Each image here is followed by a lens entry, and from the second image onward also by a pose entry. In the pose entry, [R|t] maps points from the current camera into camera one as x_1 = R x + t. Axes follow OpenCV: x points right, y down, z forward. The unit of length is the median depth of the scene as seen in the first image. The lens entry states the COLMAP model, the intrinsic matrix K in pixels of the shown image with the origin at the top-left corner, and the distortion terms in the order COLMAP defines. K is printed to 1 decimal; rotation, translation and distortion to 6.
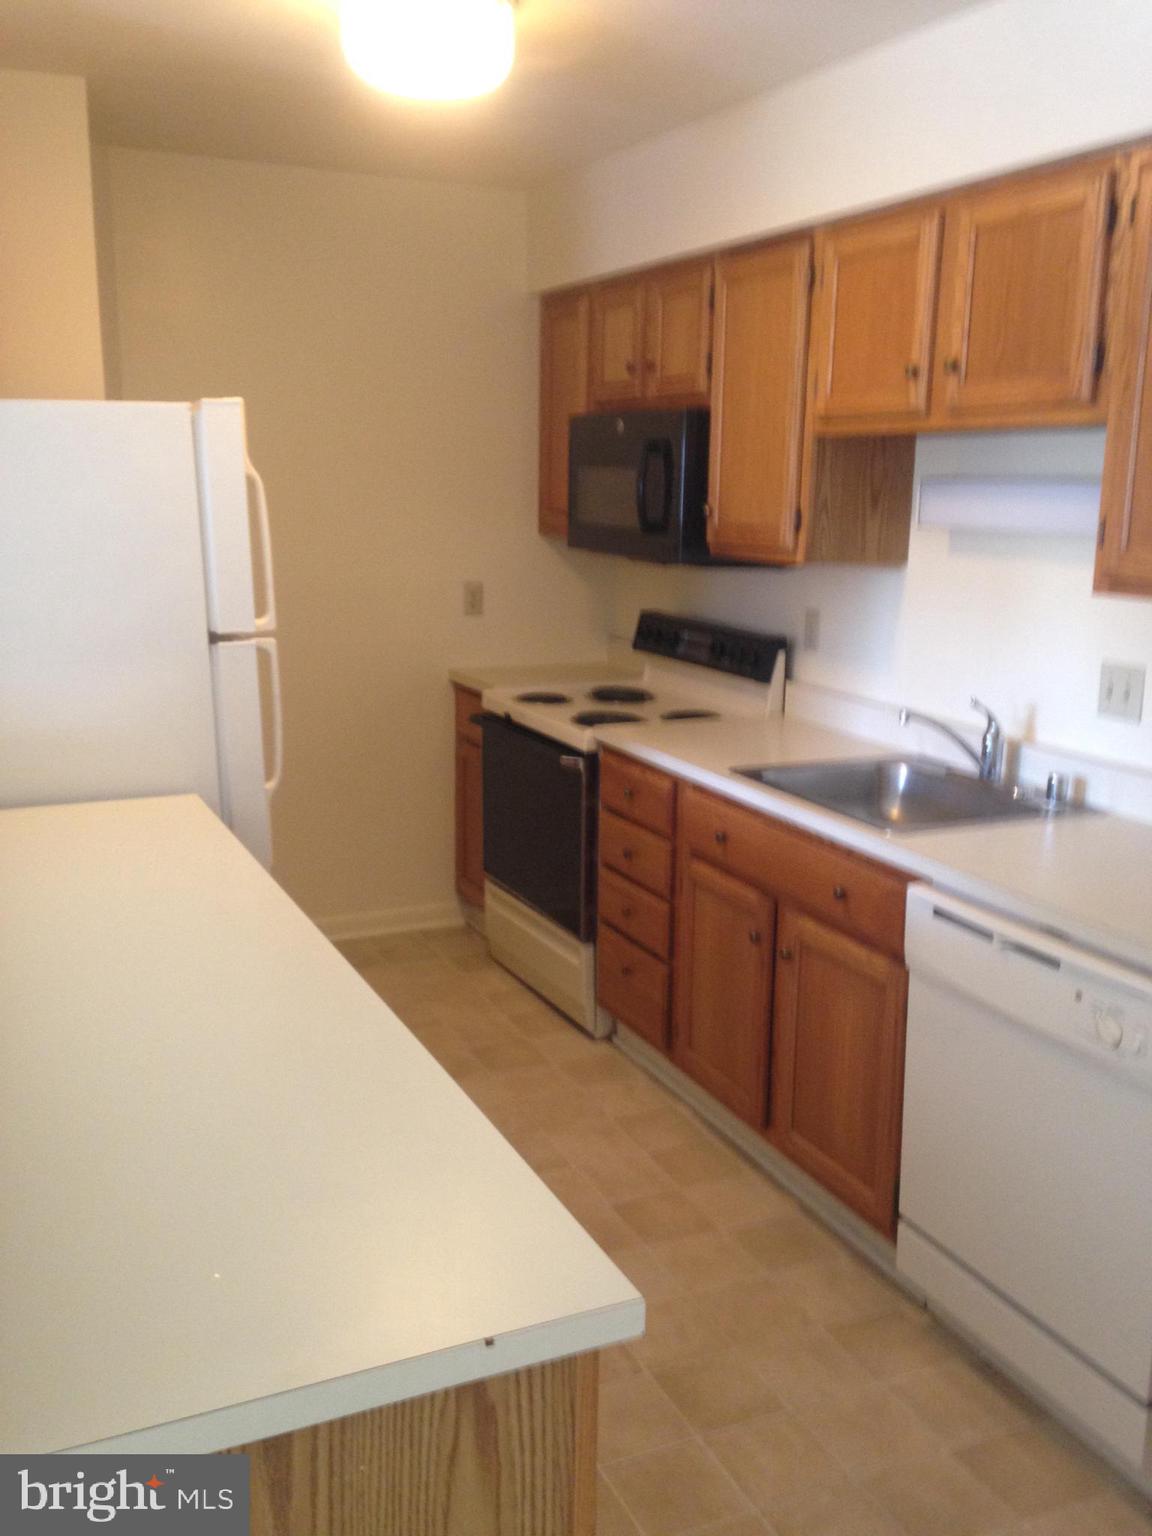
lens RADIAL K [[1414.0, 0, 576.0], [0, 1414.0, 768.0], [0, 0, 1]] dist [0.099785, -0.099211]
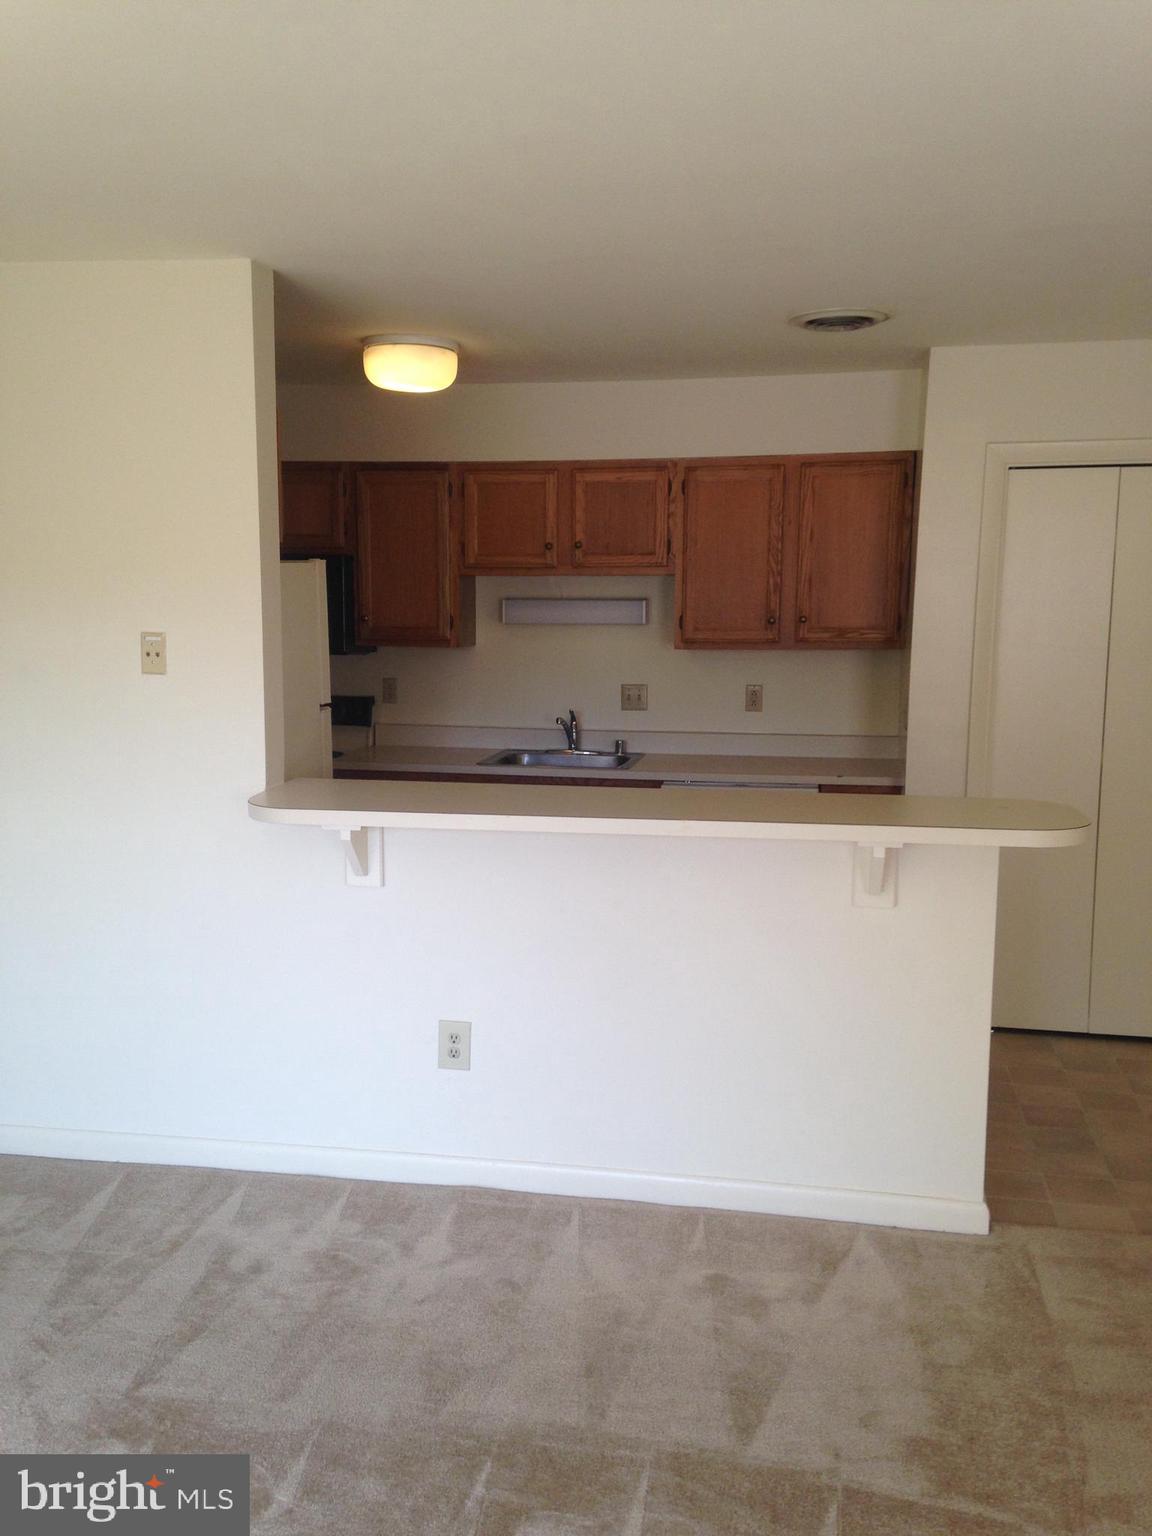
lens RADIAL K [[1414.0, 0, 576.0], [0, 1414.0, 768.0], [0, 0, 1]] dist [0.099785, -0.099211]
pose [[0.594425, -0.121426, 0.794931, -1.187258], [0.170686, 0.985061, 0.022835, -0.013124], [-0.785828, 0.122110, 0.606270, -0.158057]]
